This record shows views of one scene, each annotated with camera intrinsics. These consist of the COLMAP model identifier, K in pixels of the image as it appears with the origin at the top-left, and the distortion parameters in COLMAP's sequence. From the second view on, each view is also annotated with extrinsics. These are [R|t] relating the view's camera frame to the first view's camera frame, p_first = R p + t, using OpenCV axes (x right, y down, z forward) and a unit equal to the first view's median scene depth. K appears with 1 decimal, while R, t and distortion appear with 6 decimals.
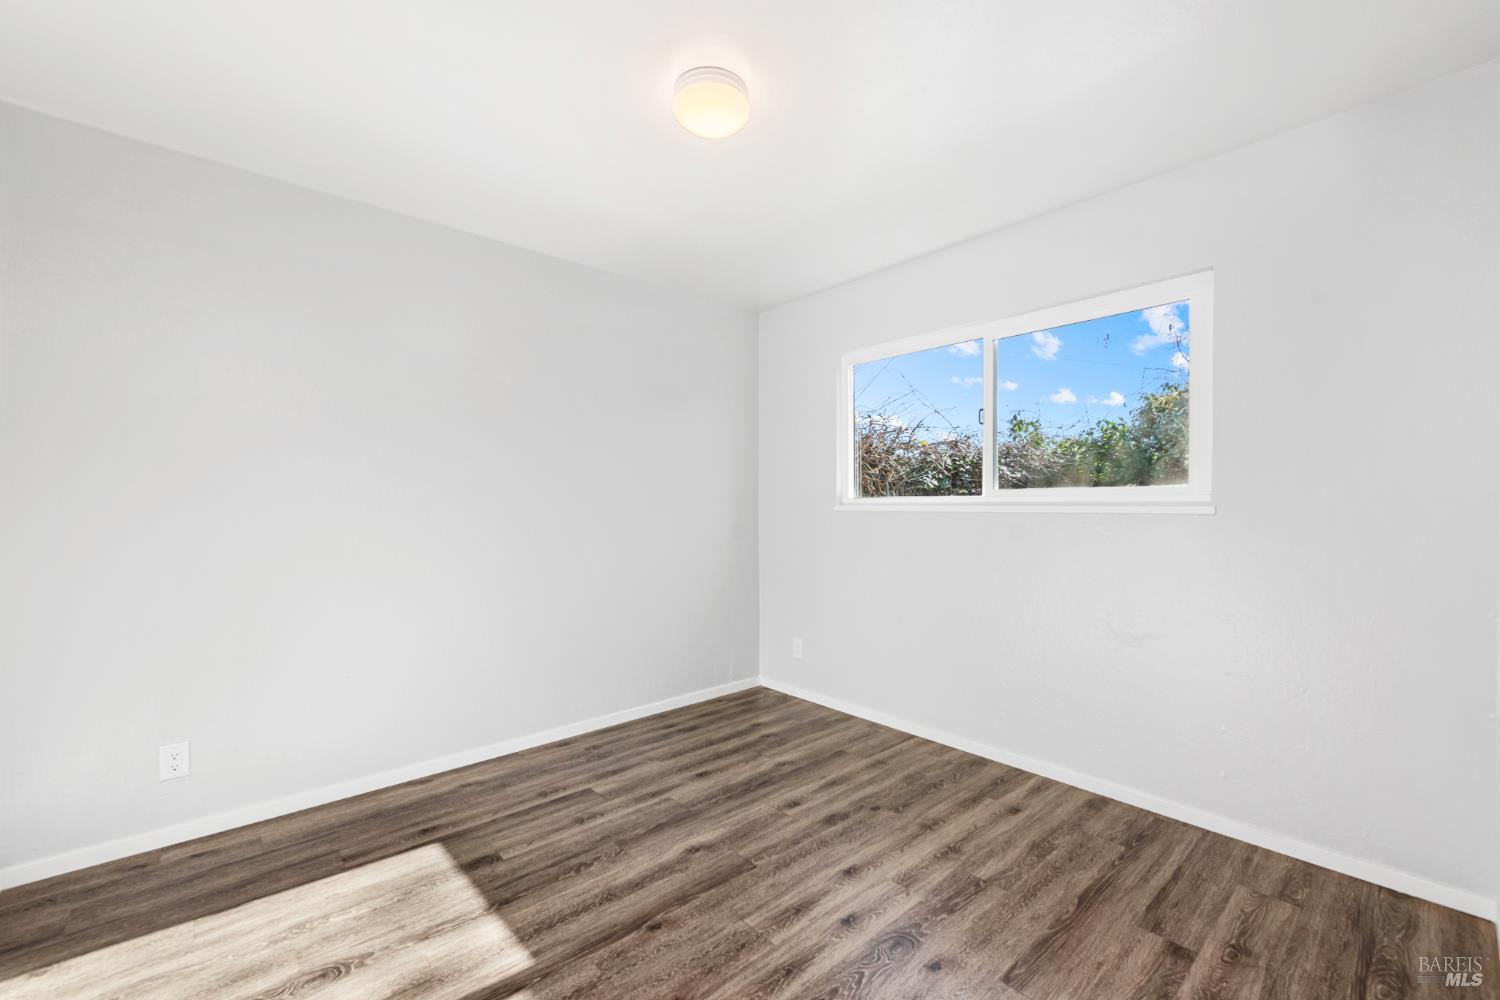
lens RADIAL K [[593.3, 0, 750.3], [0, 593.3, 504.3], [0, 0, 1]] dist [0.000874, 0.000041]
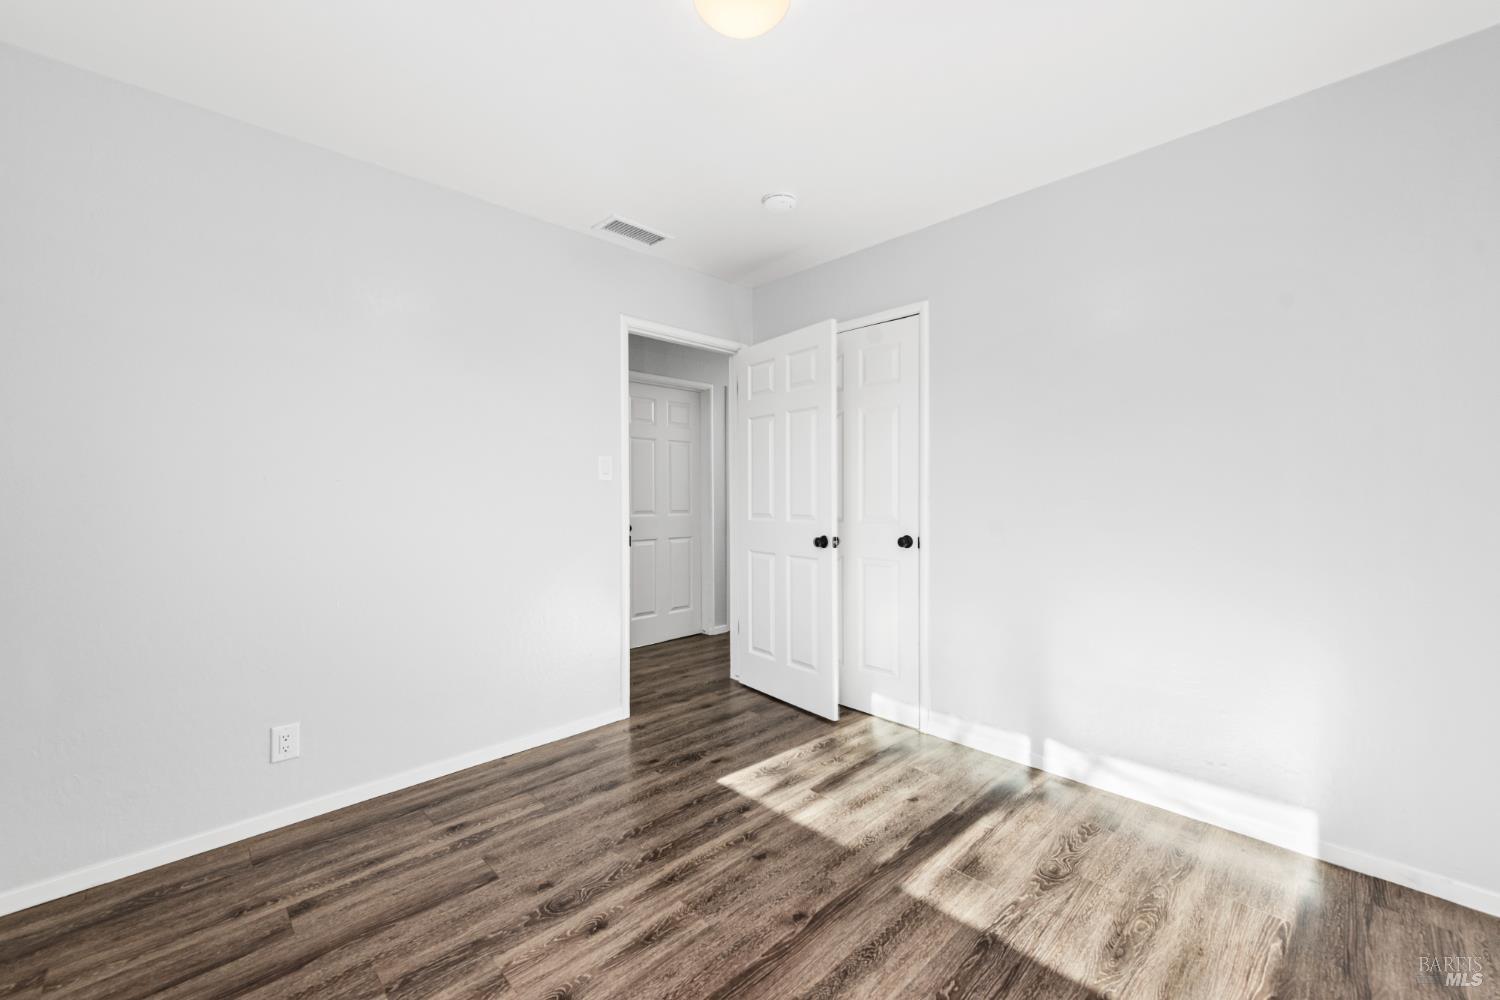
lens RADIAL K [[593.3, 0, 749.8], [0, 593.3, 497.0], [0, 0, 1]] dist [0.000874, 0.000041]
pose [[-0.998471, 0.005283, -0.055016, -0.028209], [0.005245, 0.999986, 0.000828, 0.013683], [0.055020, 0.000538, -0.998485, 1.991194]]
